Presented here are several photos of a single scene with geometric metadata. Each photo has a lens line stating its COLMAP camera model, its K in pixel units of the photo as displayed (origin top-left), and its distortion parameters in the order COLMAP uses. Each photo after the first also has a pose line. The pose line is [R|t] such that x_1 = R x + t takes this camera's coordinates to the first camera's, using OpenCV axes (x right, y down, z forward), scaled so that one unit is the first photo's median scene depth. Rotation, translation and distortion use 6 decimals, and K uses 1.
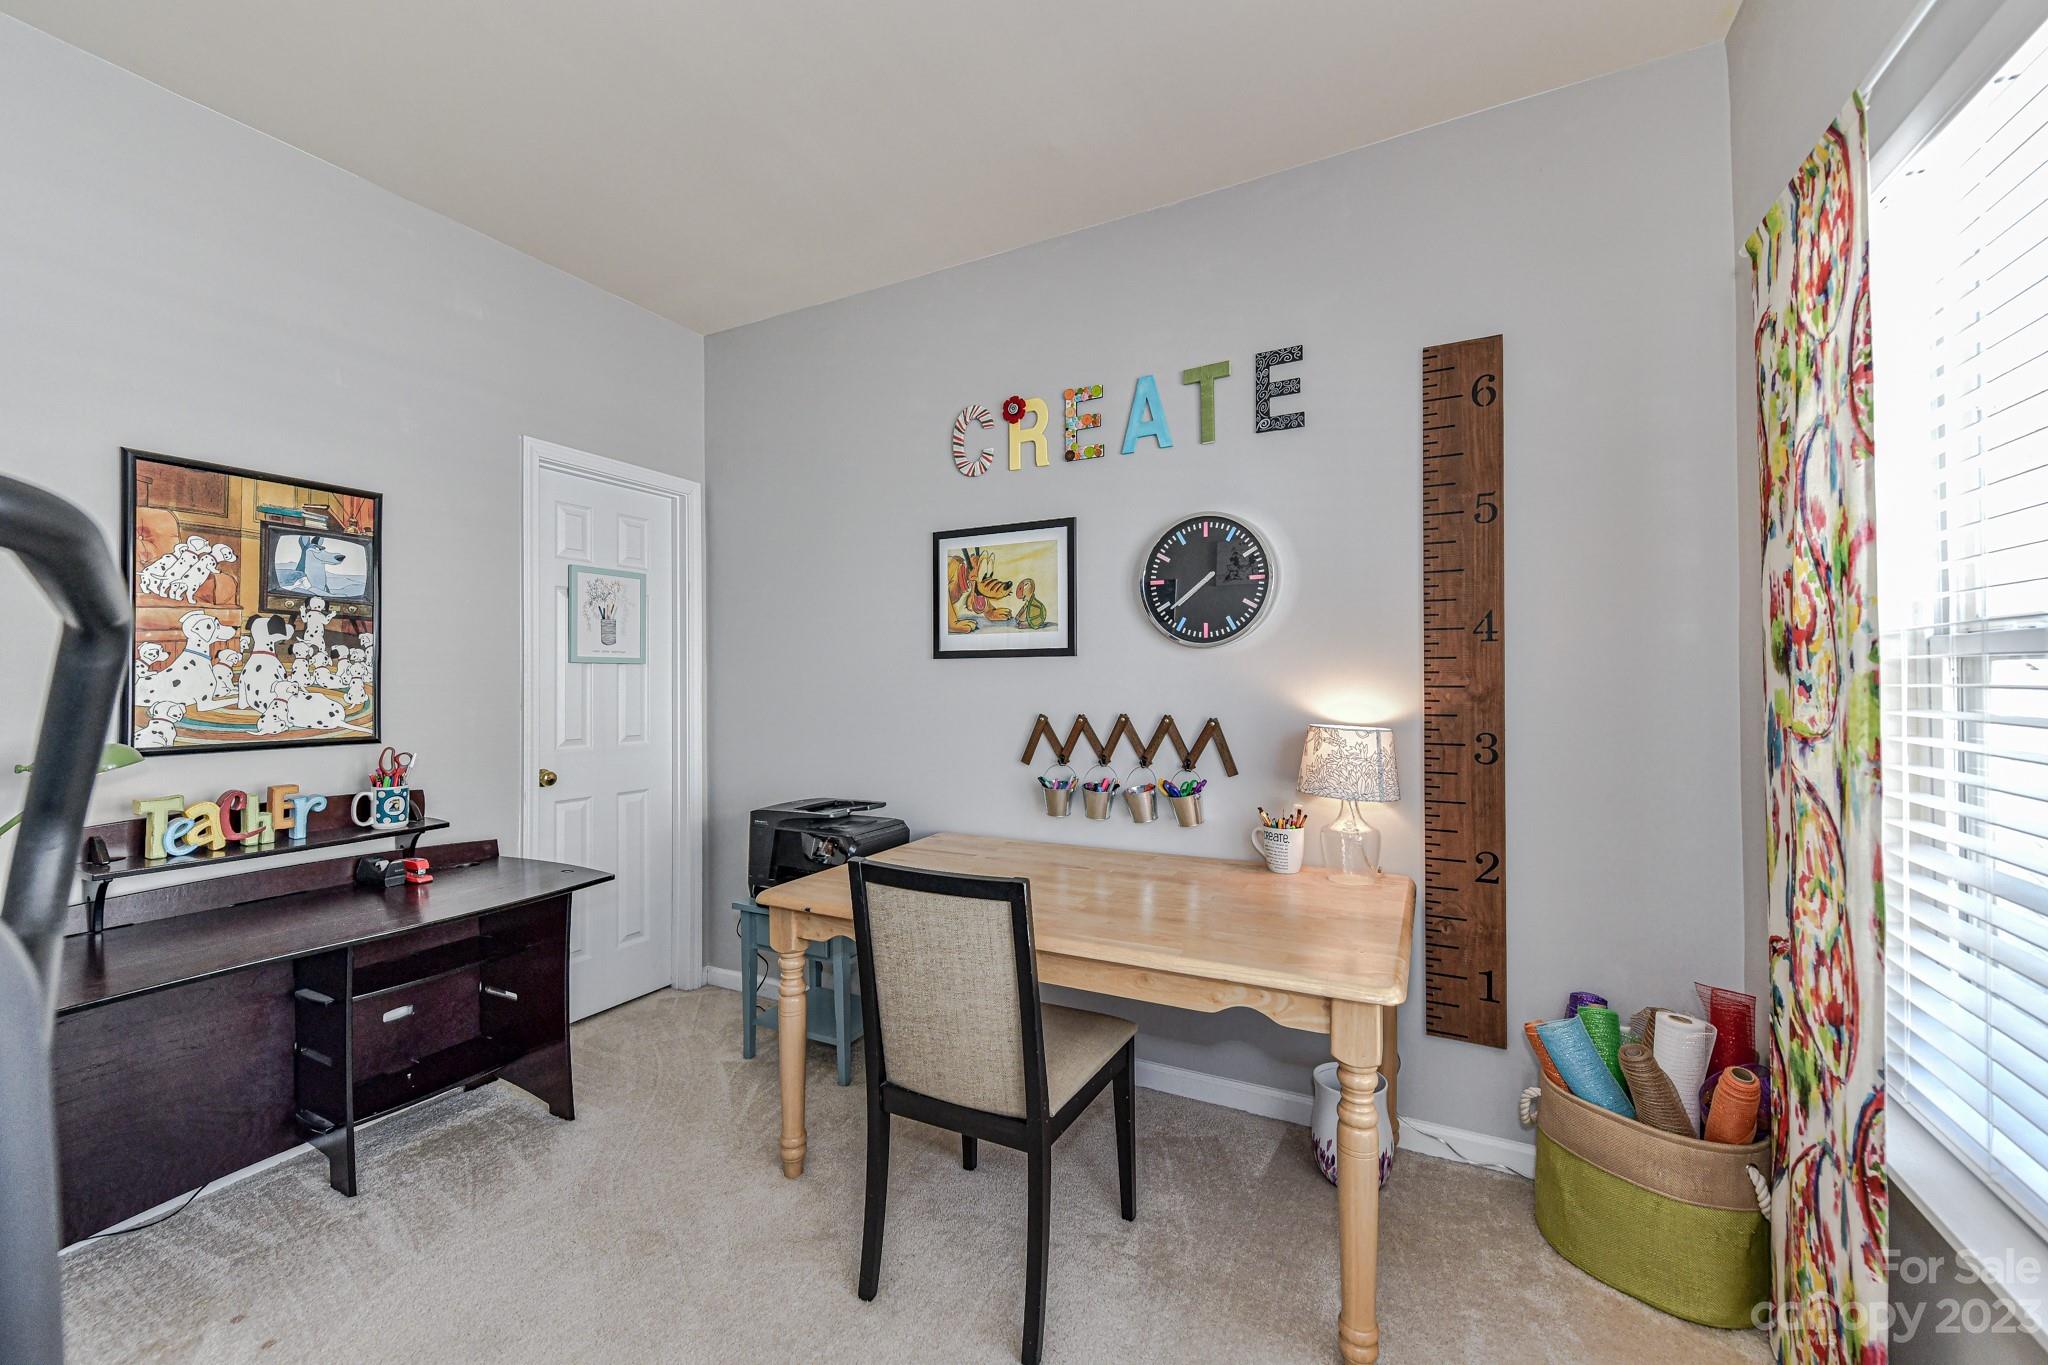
lens RADIAL K [[818.4, 0, 1023.2], [0, 818.4, 674.4], [0, 0, 1]] dist [0.003663, -0.001939]
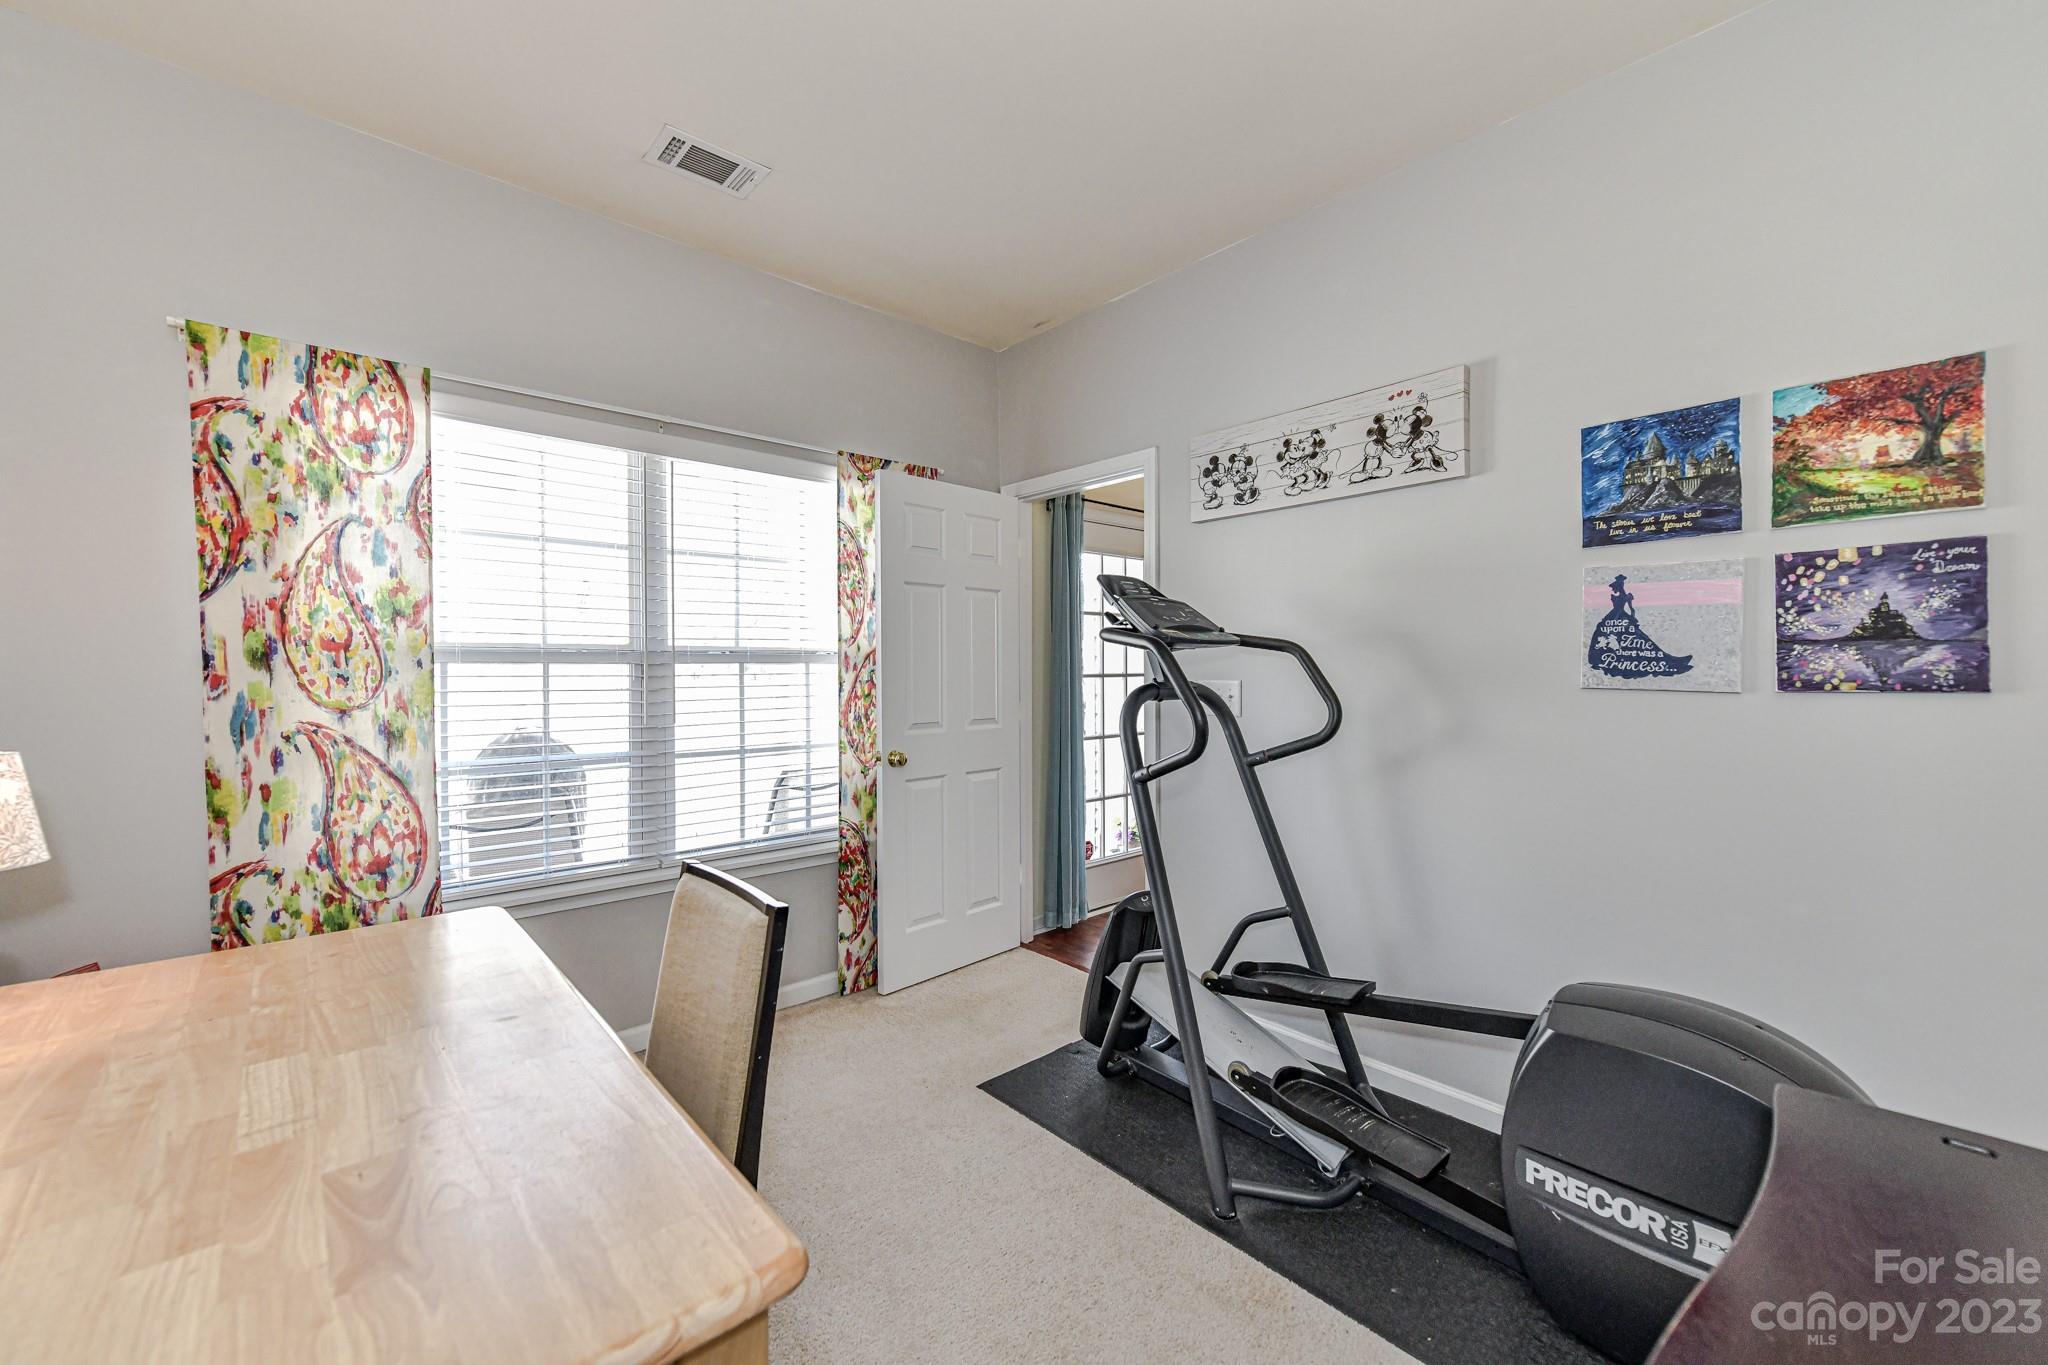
lens RADIAL K [[818.4, 0, 1027.3], [0, 818.4, 682.9], [0, 0, 1]] dist [0.003663, -0.001939]
pose [[-0.937070, 0.005136, 0.349104, -0.874812], [0.006811, 0.999970, 0.003571, 0.027862], [-0.349076, 0.005724, -0.937077, 2.055528]]
